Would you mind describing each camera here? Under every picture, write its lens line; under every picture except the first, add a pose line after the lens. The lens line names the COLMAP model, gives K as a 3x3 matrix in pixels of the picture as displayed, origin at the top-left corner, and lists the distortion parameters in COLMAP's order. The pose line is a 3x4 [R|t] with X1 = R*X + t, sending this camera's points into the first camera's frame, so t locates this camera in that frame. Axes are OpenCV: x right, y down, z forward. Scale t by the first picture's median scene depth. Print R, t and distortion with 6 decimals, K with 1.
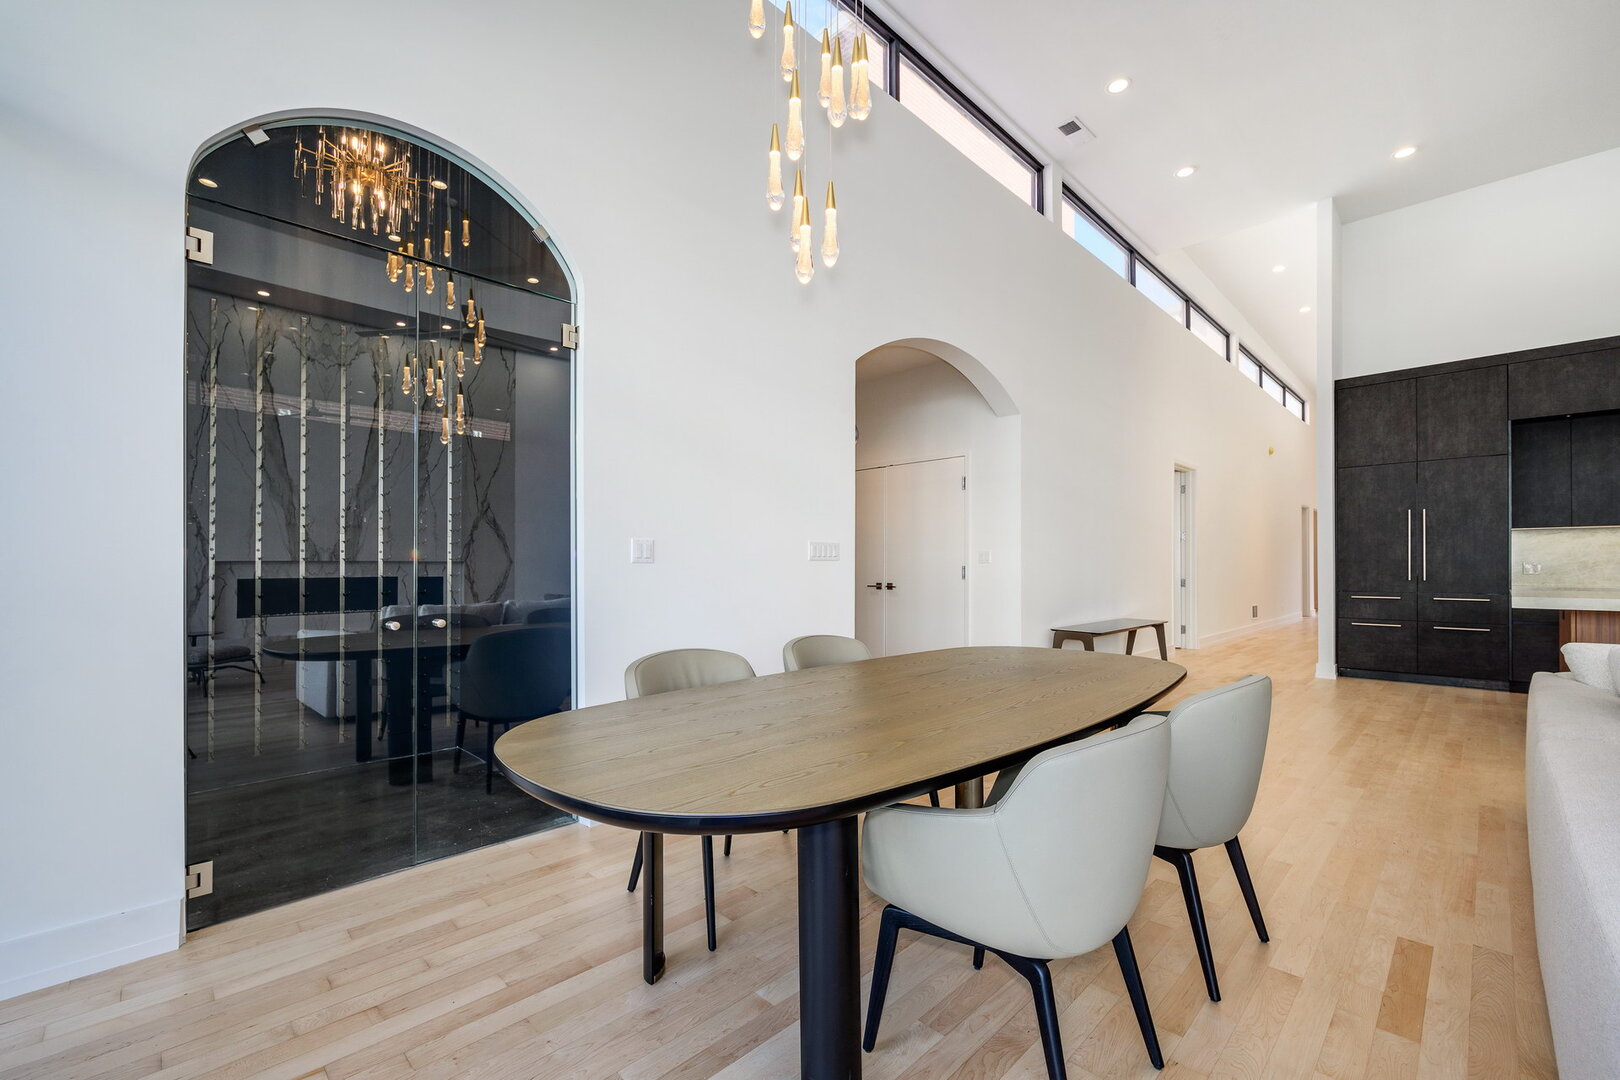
lens RADIAL K [[701.4, 0, 810.0], [0, 701.4, 540.0], [0, 0, 1]] dist [-0.009908, 0.000139]
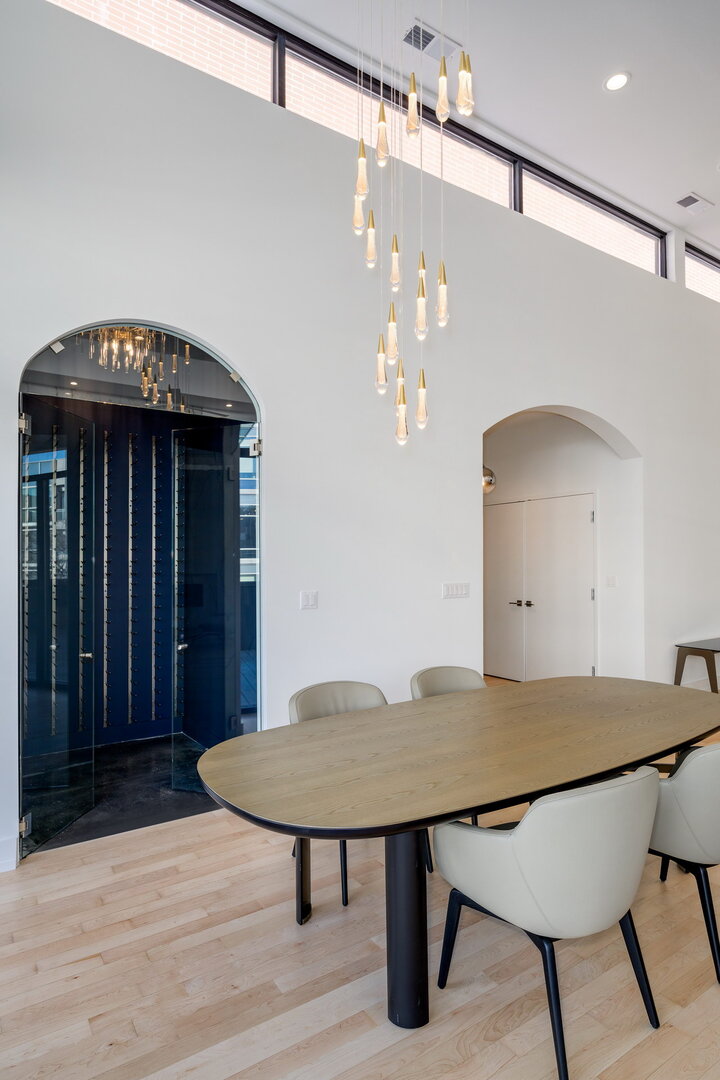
lens RADIAL K [[608.4, 0, 360.0], [0, 608.4, 540.0], [0, 0, 1]] dist [-0.016030, -0.000548]
pose [[0.982379, -0.005354, -0.186822, 0.128253], [0.003736, 0.999952, -0.009014, -0.149698], [0.186862, 0.008157, 0.982352, -0.215327]]
